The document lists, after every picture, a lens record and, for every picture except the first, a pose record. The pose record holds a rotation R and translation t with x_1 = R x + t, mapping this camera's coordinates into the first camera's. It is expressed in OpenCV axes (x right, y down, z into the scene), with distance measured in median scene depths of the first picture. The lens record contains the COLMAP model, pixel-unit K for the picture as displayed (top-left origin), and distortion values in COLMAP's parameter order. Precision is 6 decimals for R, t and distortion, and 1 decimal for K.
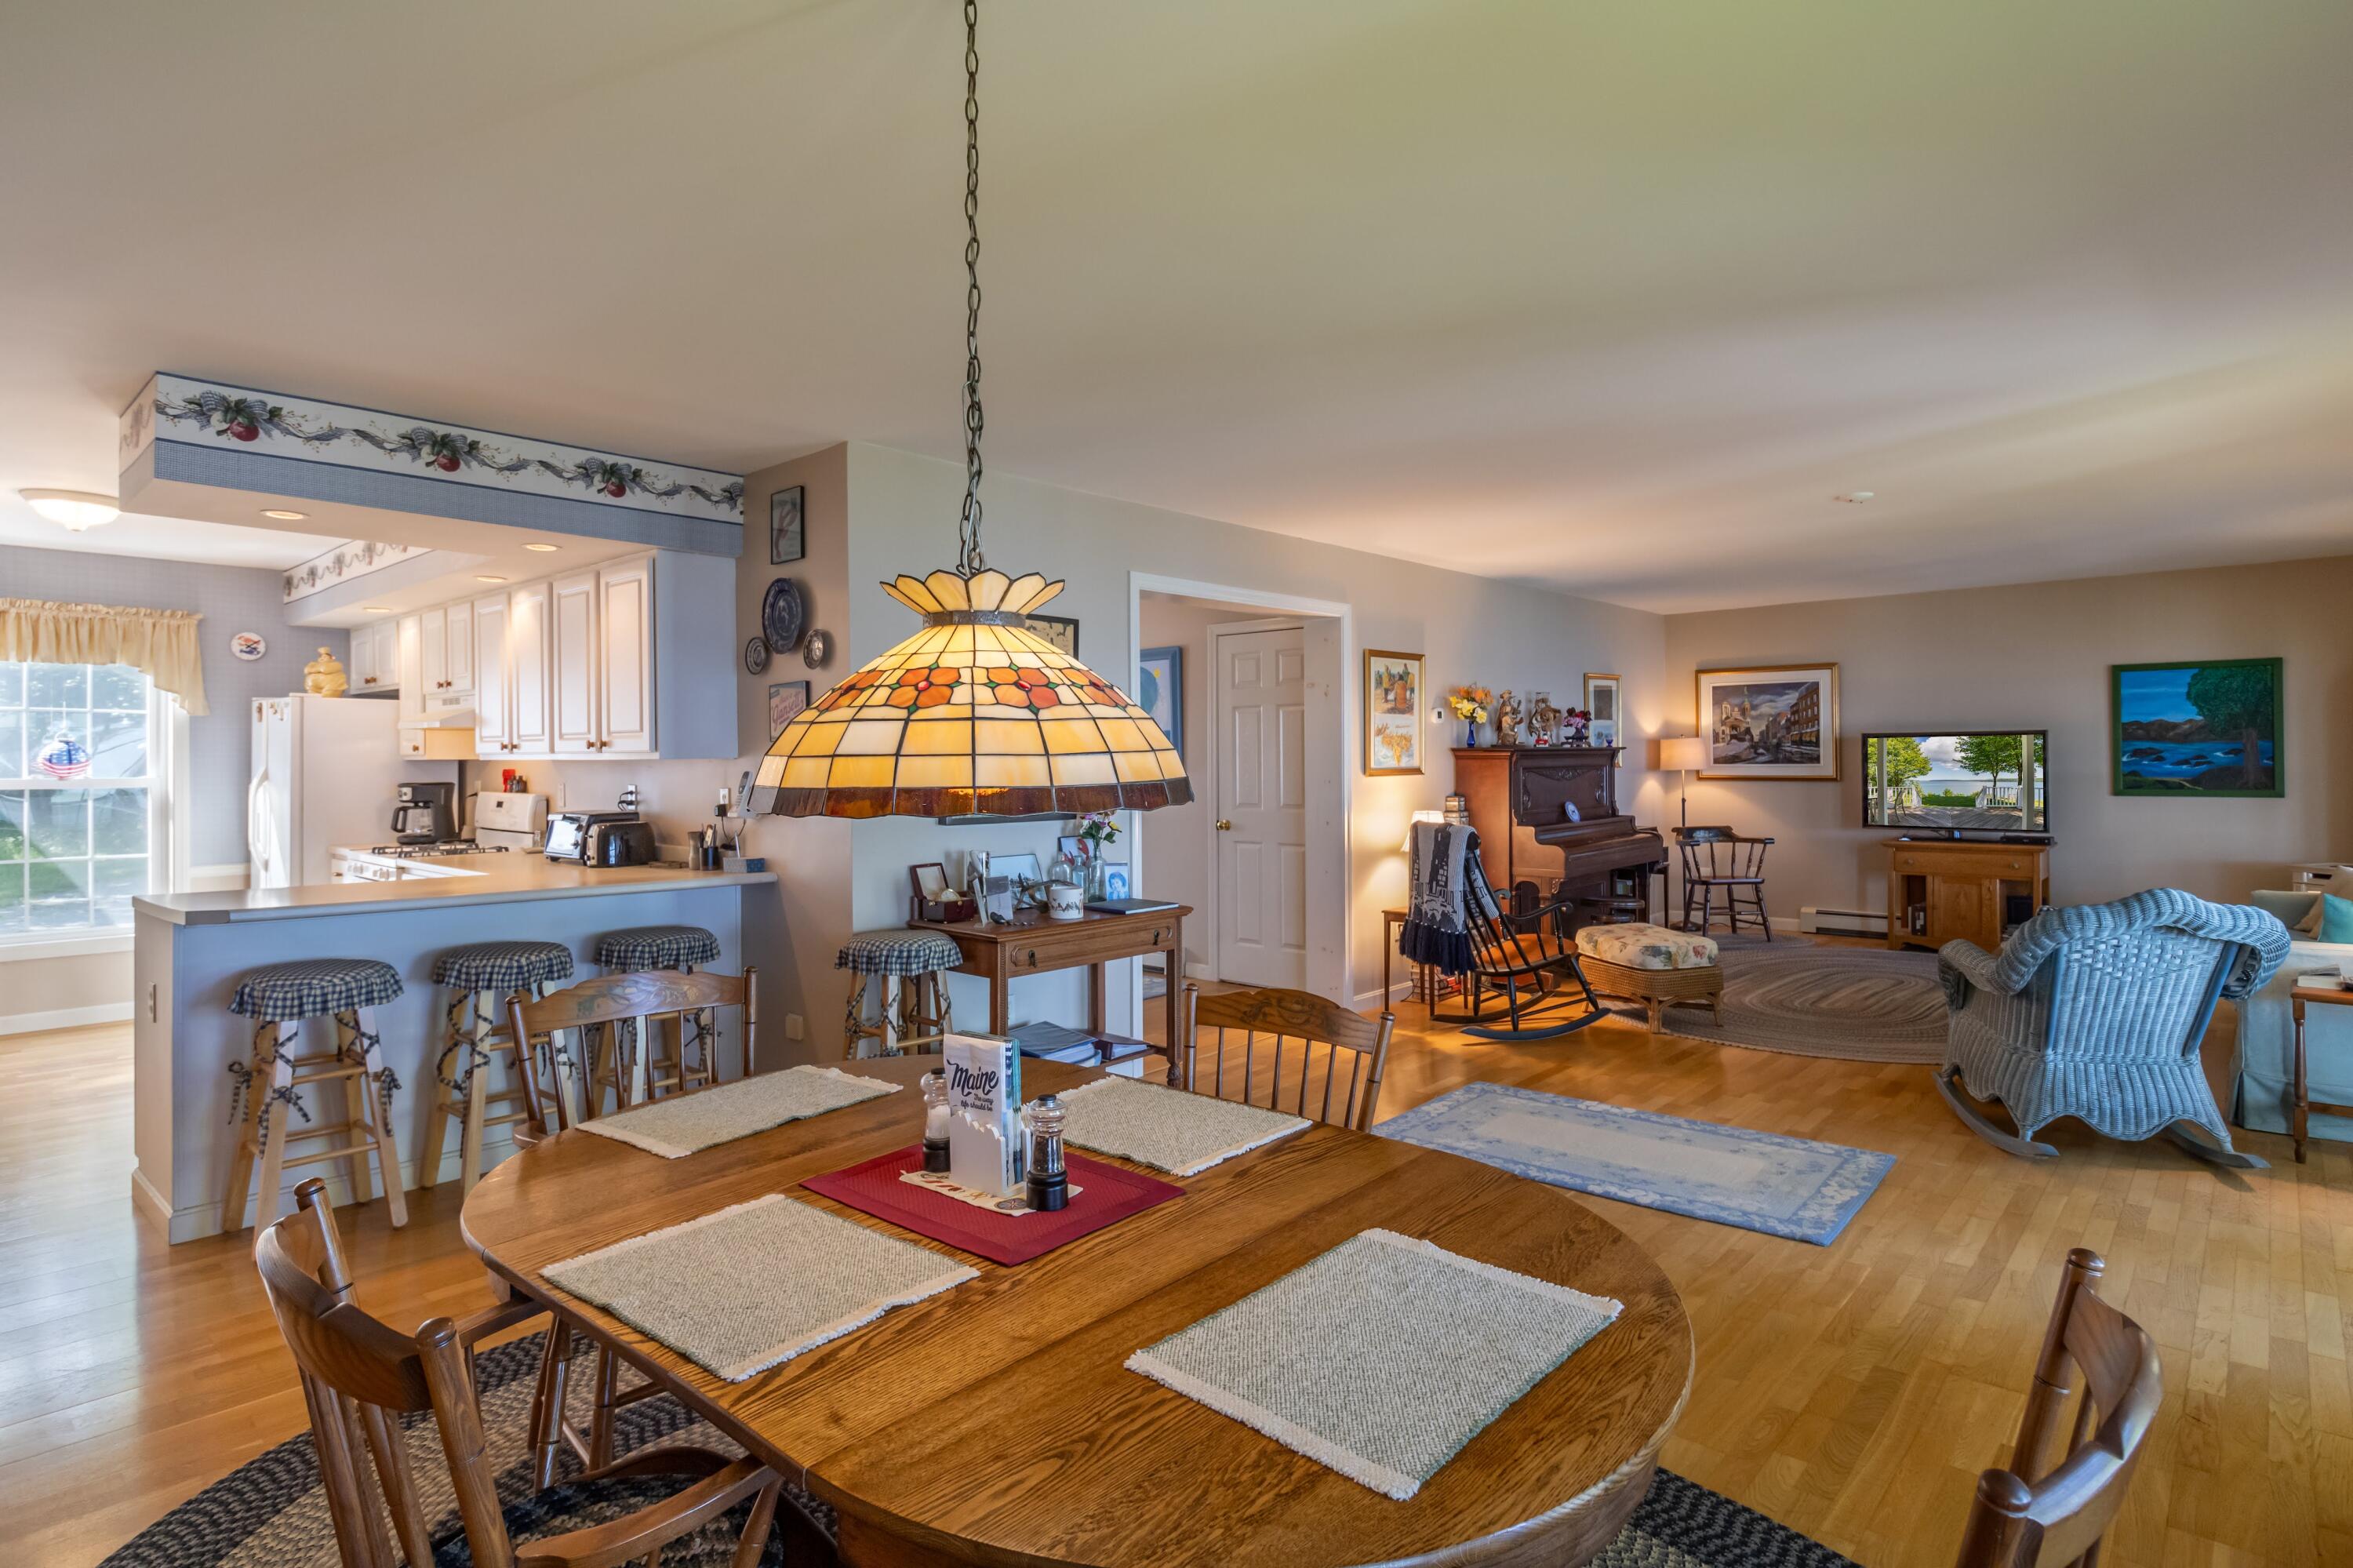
lens RADIAL K [[1218.7, 0, 1180.1], [0, 1218.7, 741.6], [0, 0, 1]] dist [-0.004738, 0.022133]
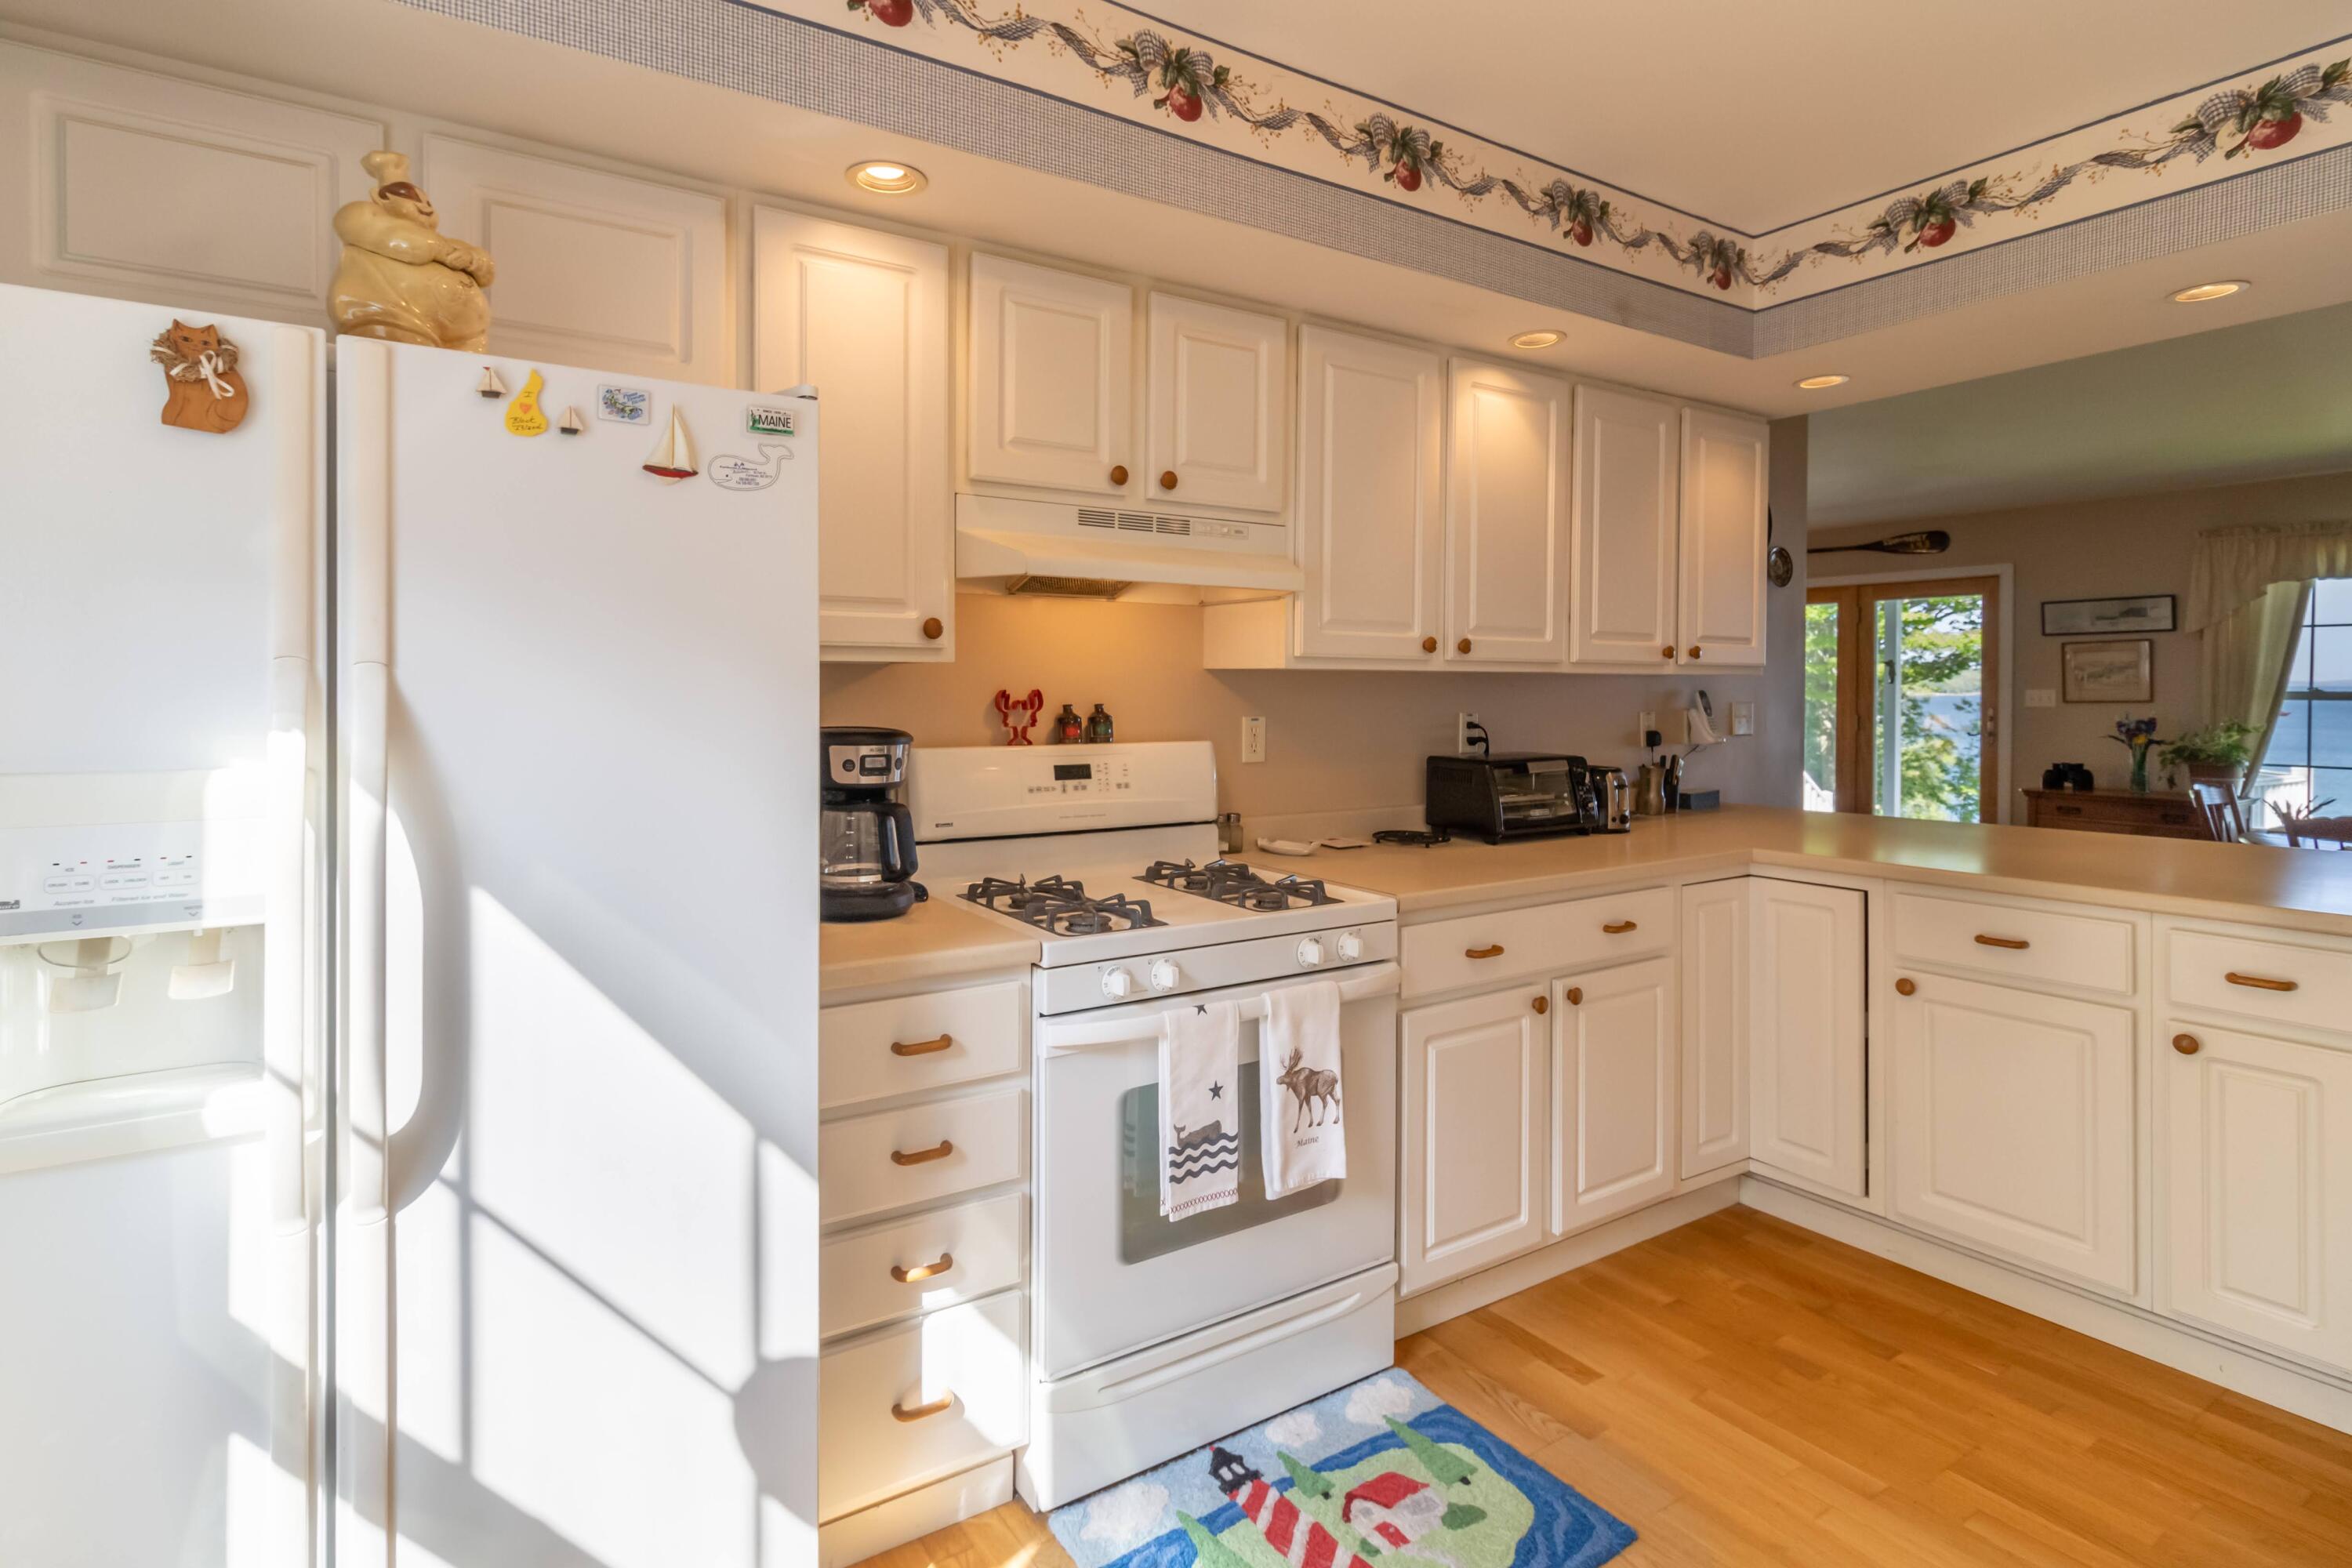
lens RADIAL K [[1084.2, 0, 1169.2], [0, 1084.2, 697.6], [0, 0, 1]] dist [0.000644, 0.000620]
pose [[0.301283, -0.004810, 0.953523, -0.871405], [-0.021538, 0.999698, 0.011848, 0.018949], [-0.953292, -0.024106, 0.301088, 0.817492]]
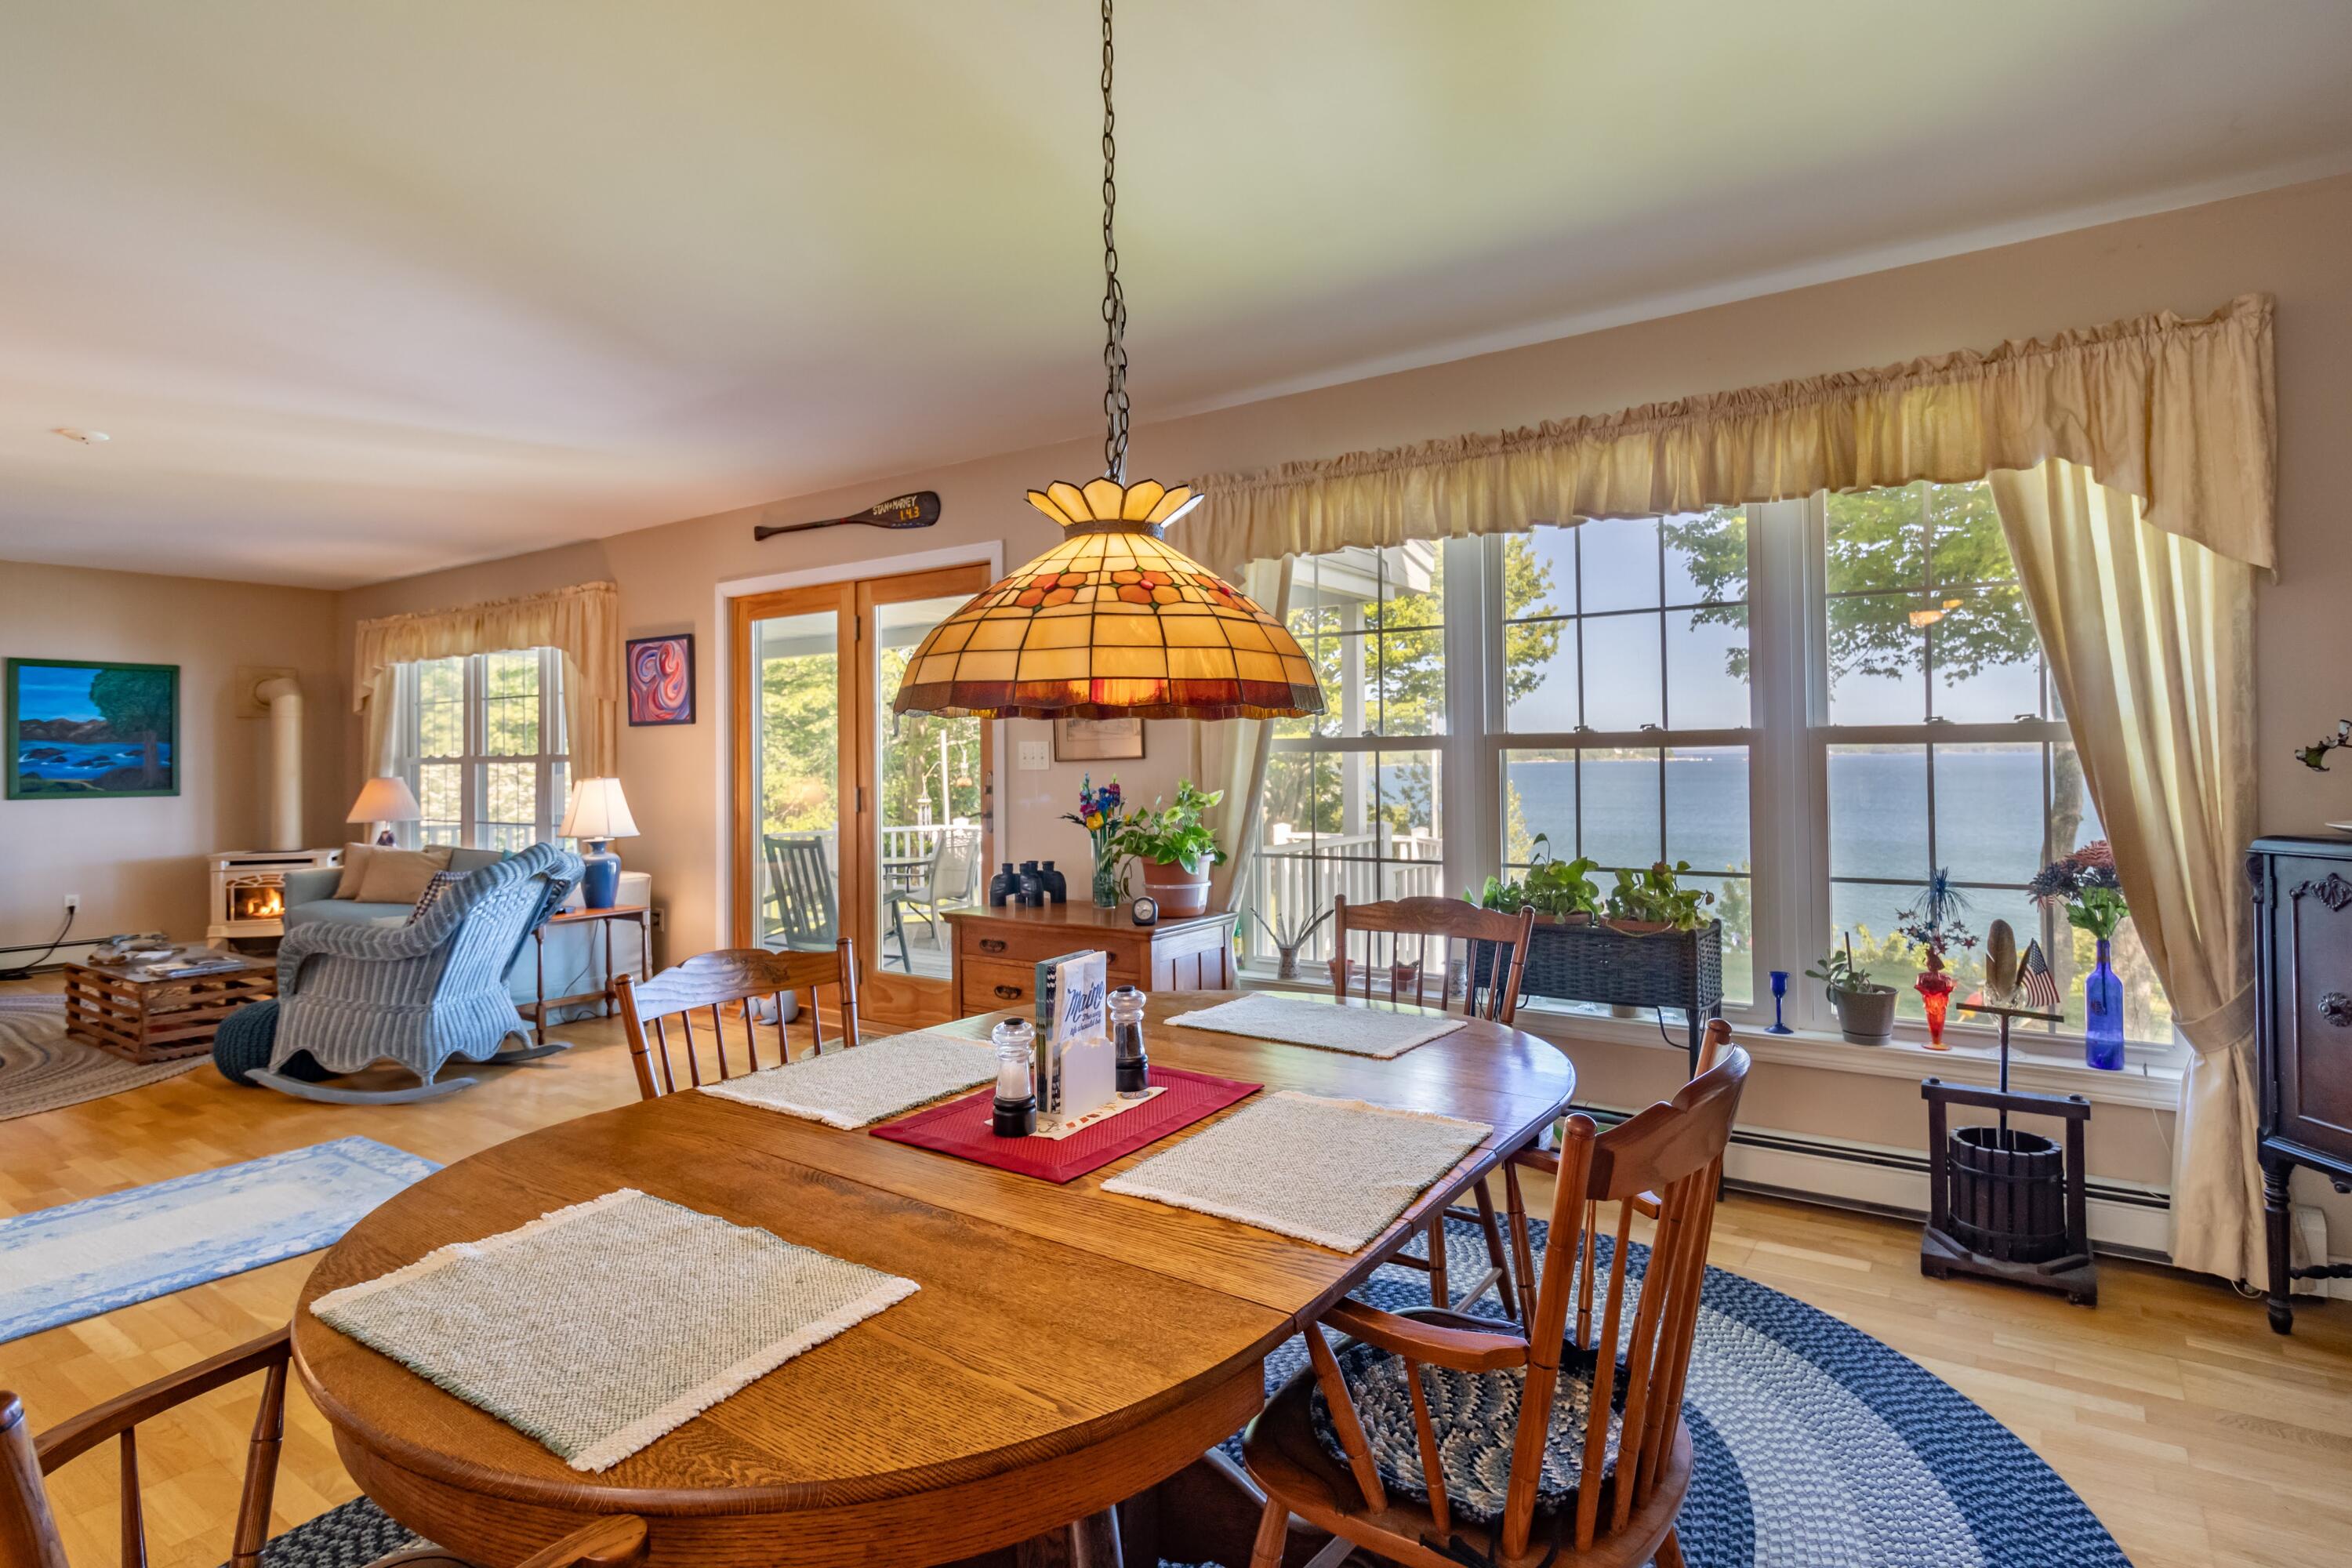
lens RADIAL K [[1172.6, 0, 1238.3], [0, 1172.6, 728.4], [0, 0, 1]] dist [-0.004093, -0.000796]
pose [[-0.138288, 0.035965, 0.989739, -0.244129], [-0.000887, 0.999336, -0.036437, 0.023069], [-0.990392, -0.005916, -0.138164, 0.225578]]
